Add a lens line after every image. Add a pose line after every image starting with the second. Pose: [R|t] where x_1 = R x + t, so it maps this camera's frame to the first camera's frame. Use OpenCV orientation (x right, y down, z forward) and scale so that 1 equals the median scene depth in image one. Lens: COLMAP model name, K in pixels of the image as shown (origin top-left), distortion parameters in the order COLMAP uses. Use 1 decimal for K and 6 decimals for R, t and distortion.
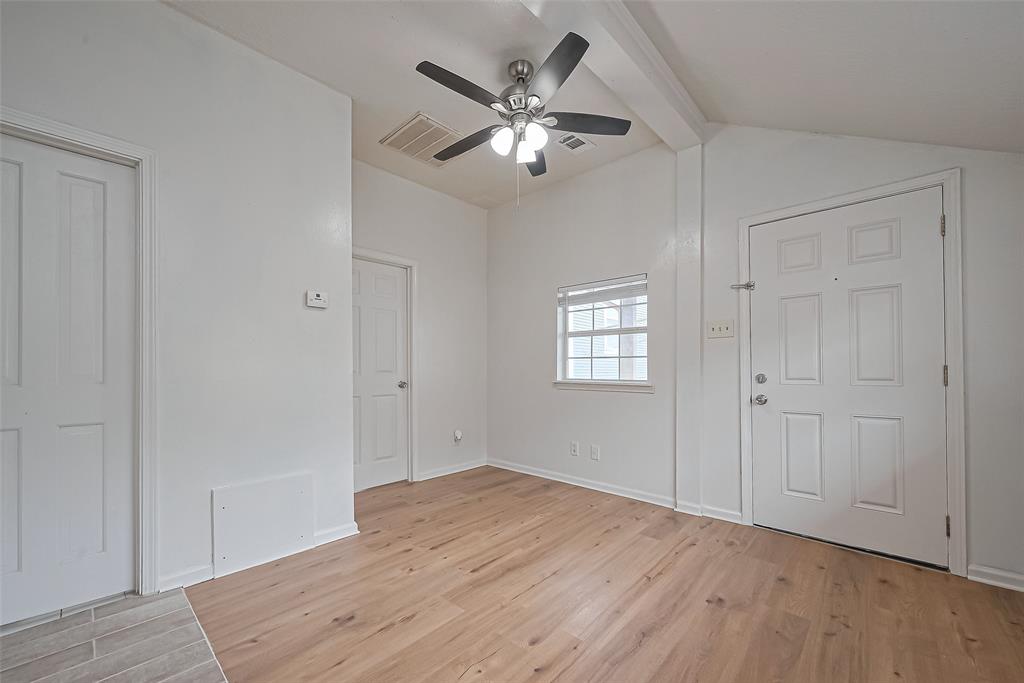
lens RADIAL K [[410.1, 0, 525.3], [0, 410.1, 370.9], [0, 0, 1]] dist [-0.000747, -0.000108]
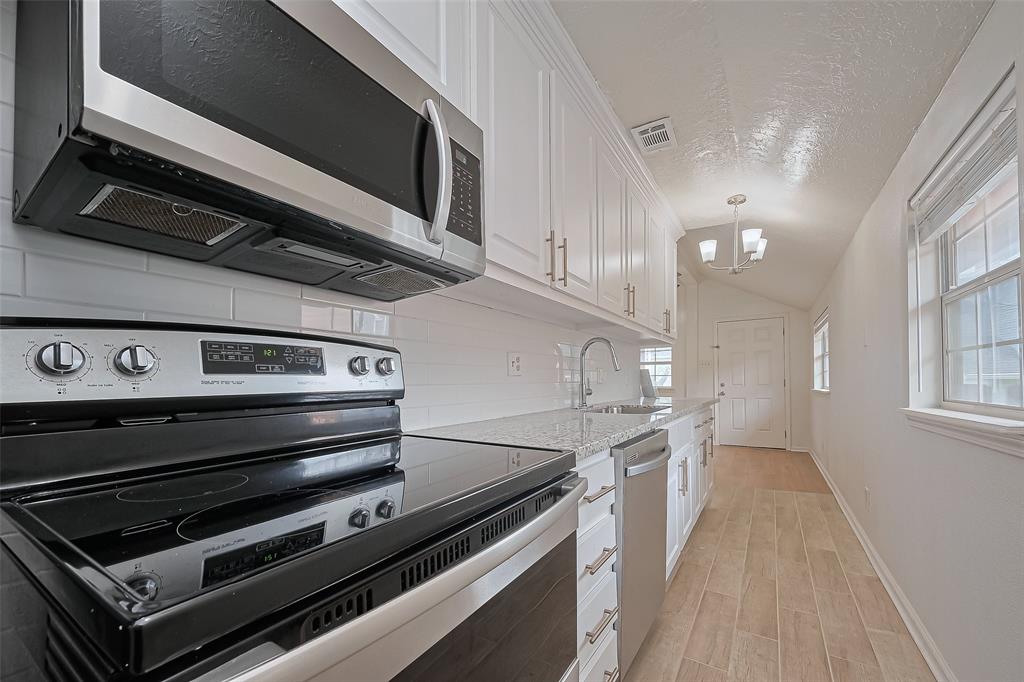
lens RADIAL K [[410.1, 0, 525.3], [0, 410.1, 370.4], [0, 0, 1]] dist [-0.000747, -0.000108]
pose [[0.983035, 0.013544, 0.182917, -1.143475], [-0.007290, 0.999367, -0.034820, 0.029385], [-0.183273, 0.032896, 0.982511, -1.321796]]
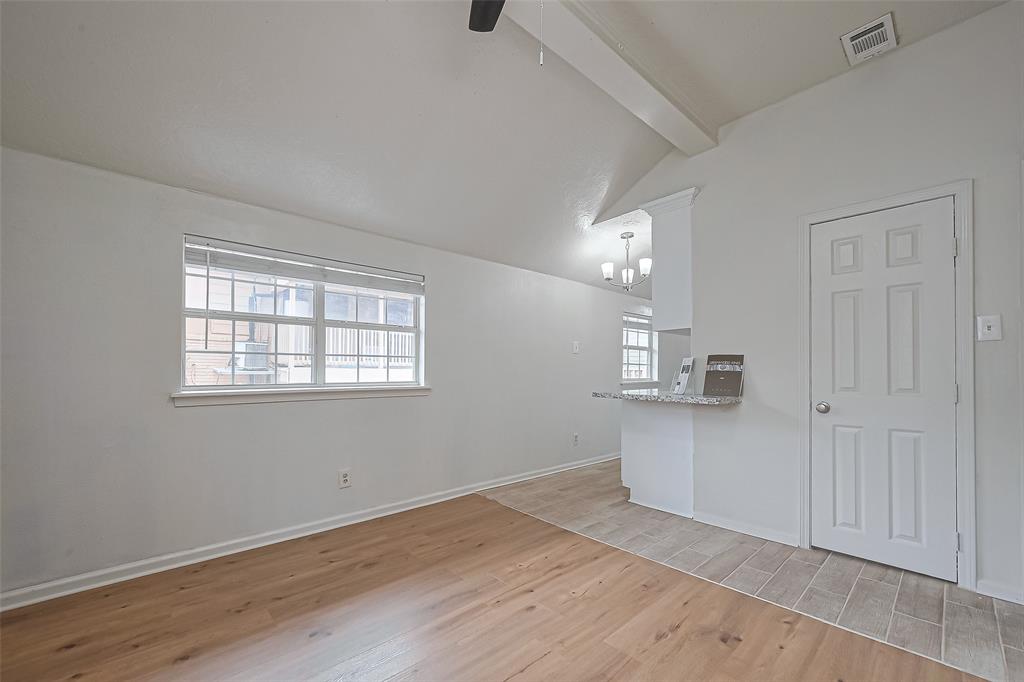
lens RADIAL K [[406.0, 0, 522.7], [0, 406.0, 368.5], [0, 0, 1]] dist [0.000586, -0.000084]
pose [[-0.996185, 0.000498, 0.087261, -0.036447], [-0.000365, 0.999951, -0.009870, -0.002124], [-0.087261, -0.009864, -0.996137, 1.411802]]
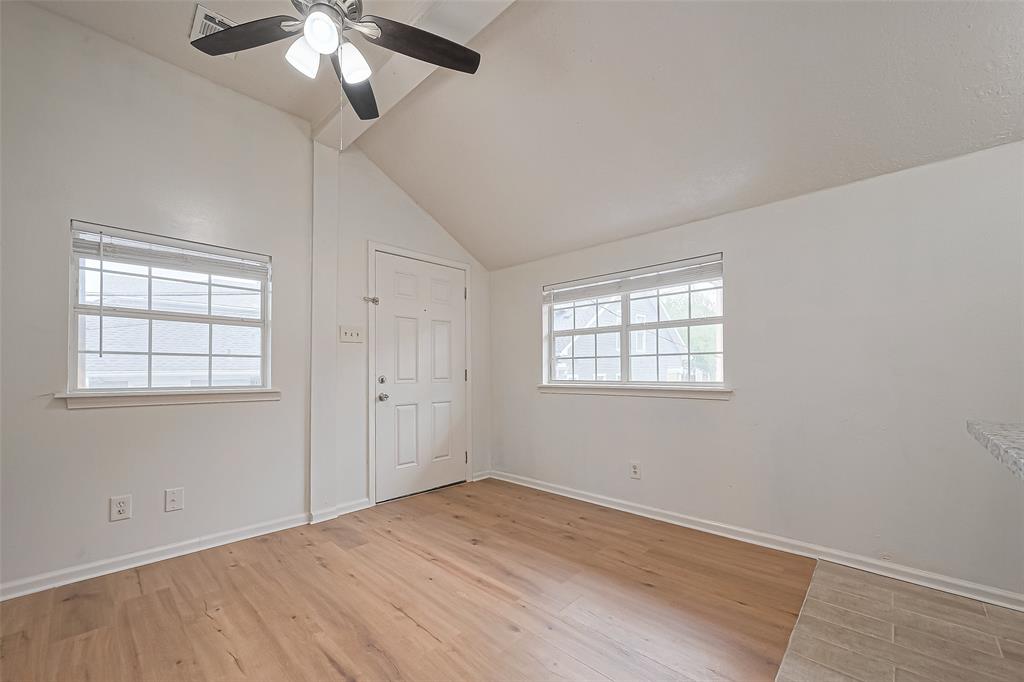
lens RADIAL K [[406.0, 0, 522.7], [0, 406.0, 368.5], [0, 0, 1]] dist [0.000586, -0.000084]
pose [[0.006005, 0.005554, 0.999967, -0.682438], [0.003152, 0.999980, -0.005573, -0.006188], [-0.999977, 0.003185, 0.005987, 0.637207]]
